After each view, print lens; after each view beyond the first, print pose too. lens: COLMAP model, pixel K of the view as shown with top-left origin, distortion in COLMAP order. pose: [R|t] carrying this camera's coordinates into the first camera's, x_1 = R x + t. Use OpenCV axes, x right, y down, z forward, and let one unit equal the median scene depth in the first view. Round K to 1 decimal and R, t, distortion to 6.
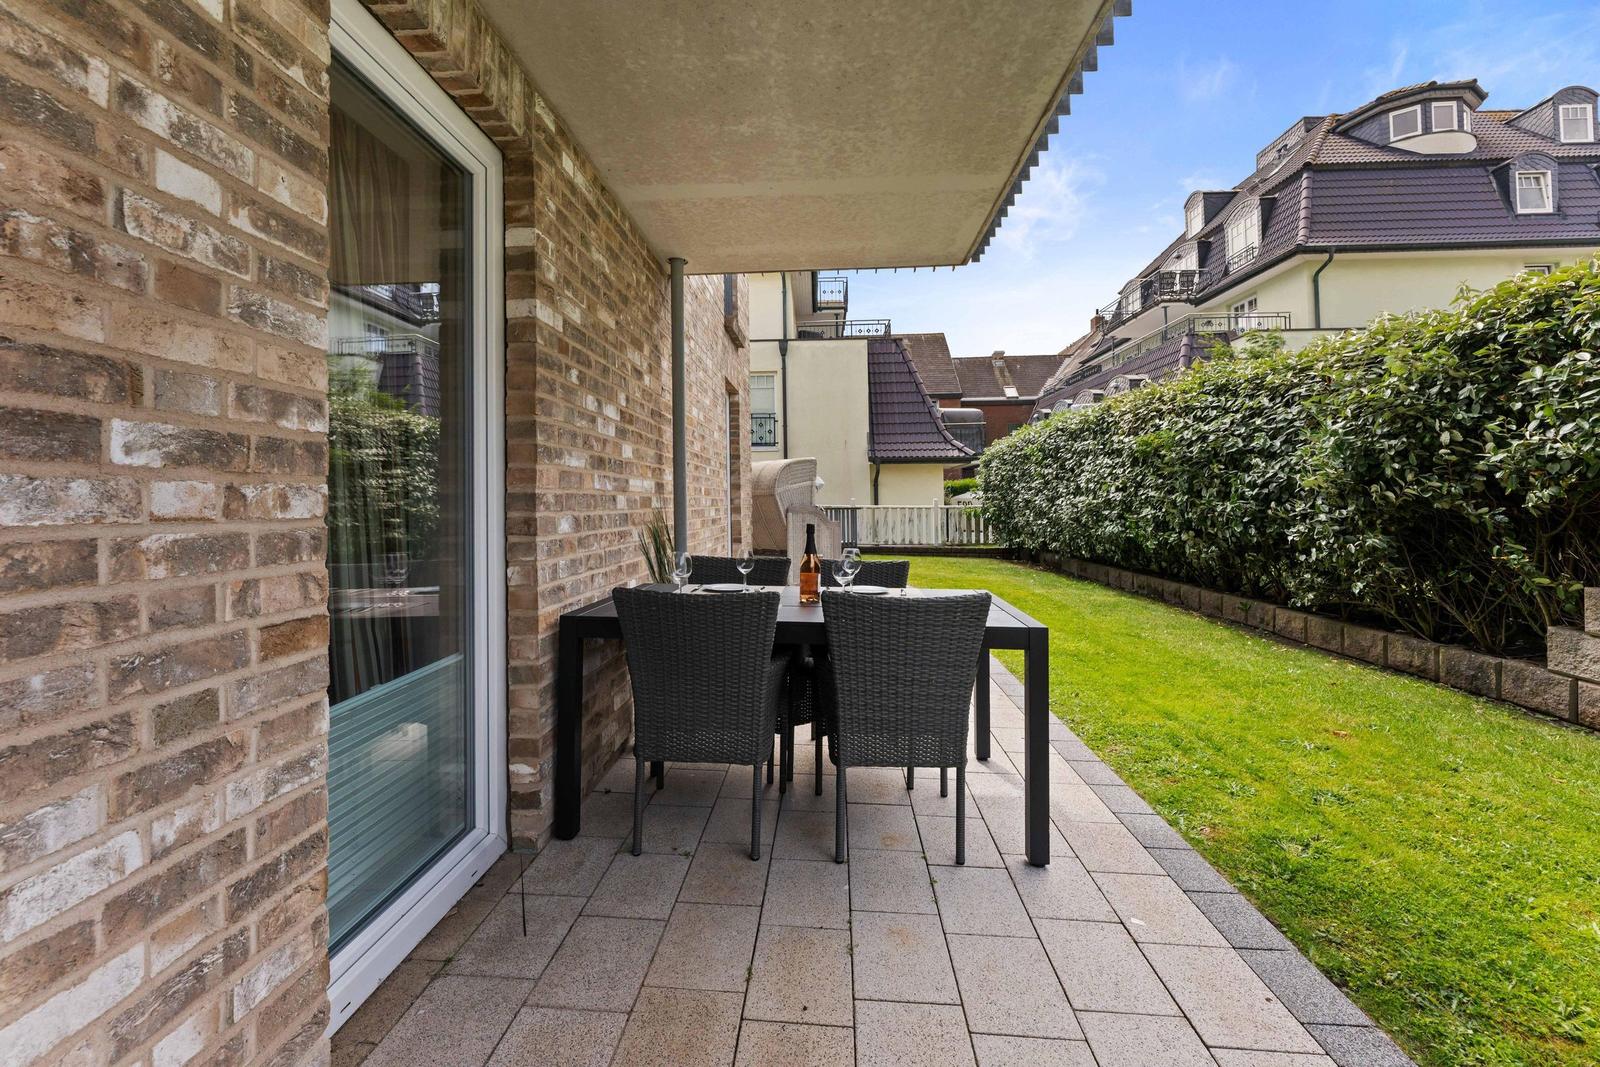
lens RADIAL K [[646.2, 0, 788.6], [0, 646.2, 502.3], [0, 0, 1]] dist [-0.003052, -0.000615]
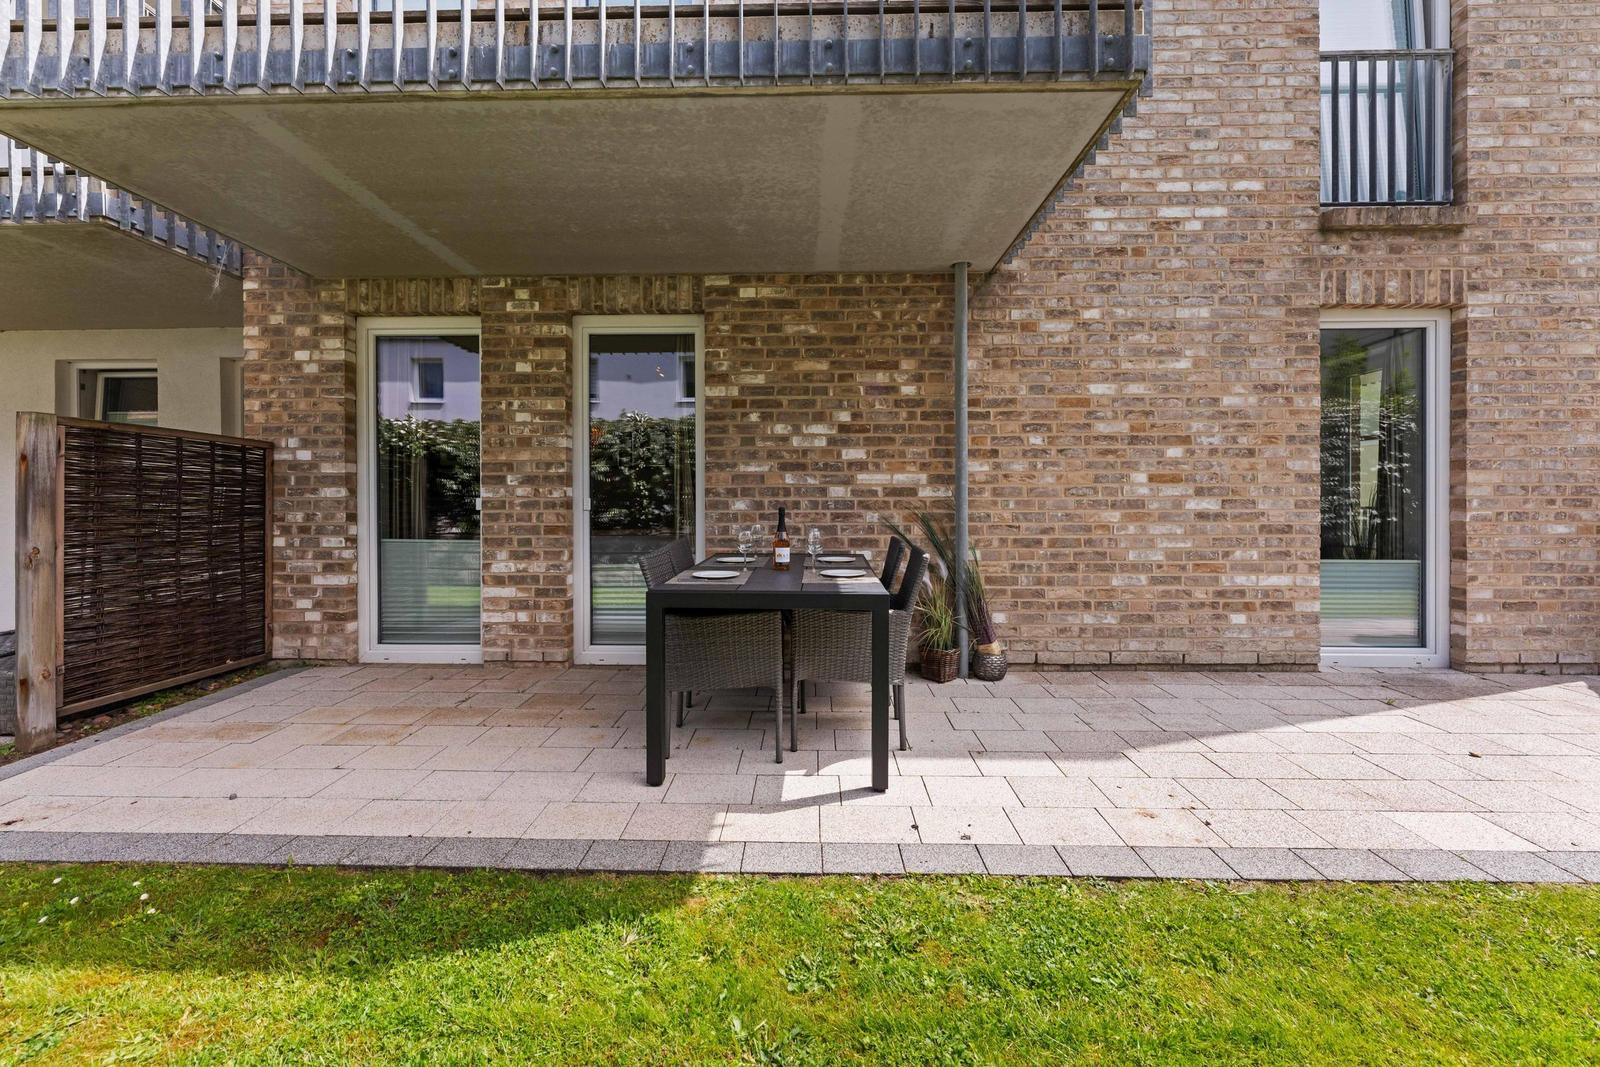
lens RADIAL K [[641.6, 0, 803.7], [0, 641.6, 528.1], [0, 0, 1]] dist [0.000588, -0.000274]
pose [[0.060708, 0.051483, -0.996827, 3.026819], [0.002287, 0.998659, 0.051717, 0.015940], [0.998153, -0.005419, 0.060509, 2.286719]]
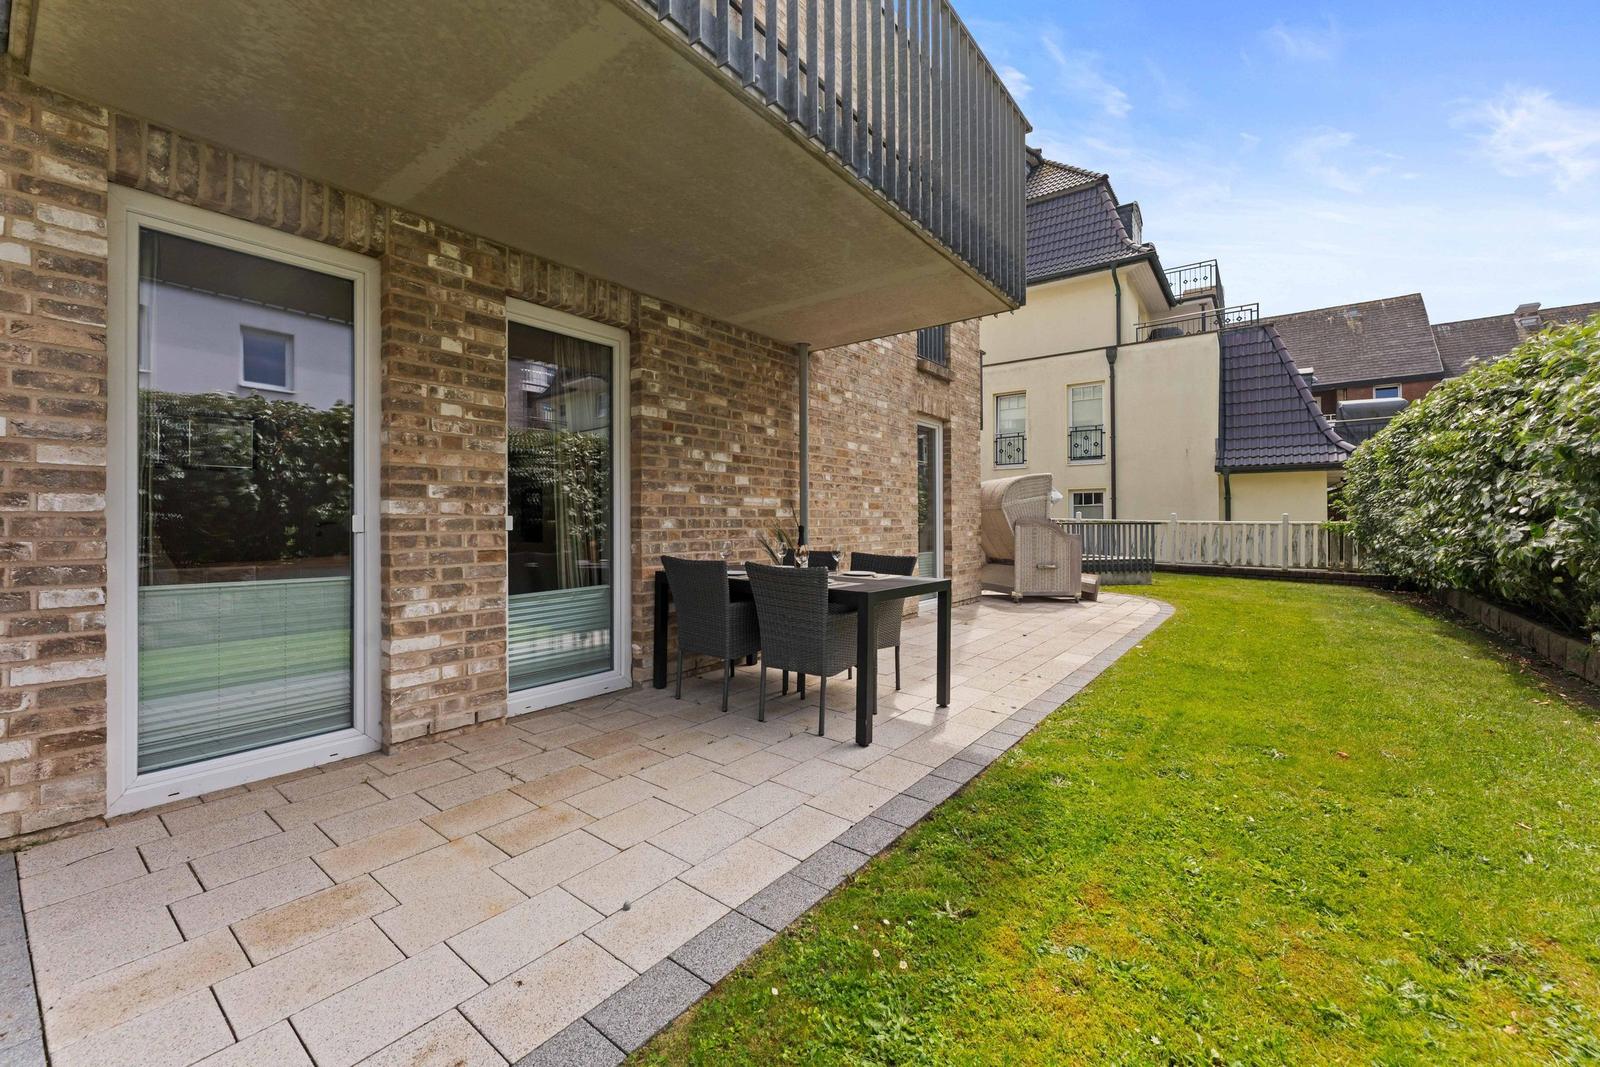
lens RADIAL K [[629.1, 0, 797.5], [0, 629.1, 539.1], [0, 0, 1]] dist [0.001001, -0.000238]
pose [[0.834636, 0.024219, -0.550269, 2.020843], [-0.005457, 0.999347, 0.035707, 0.027305], [0.550774, -0.026800, 0.834224, -0.619184]]
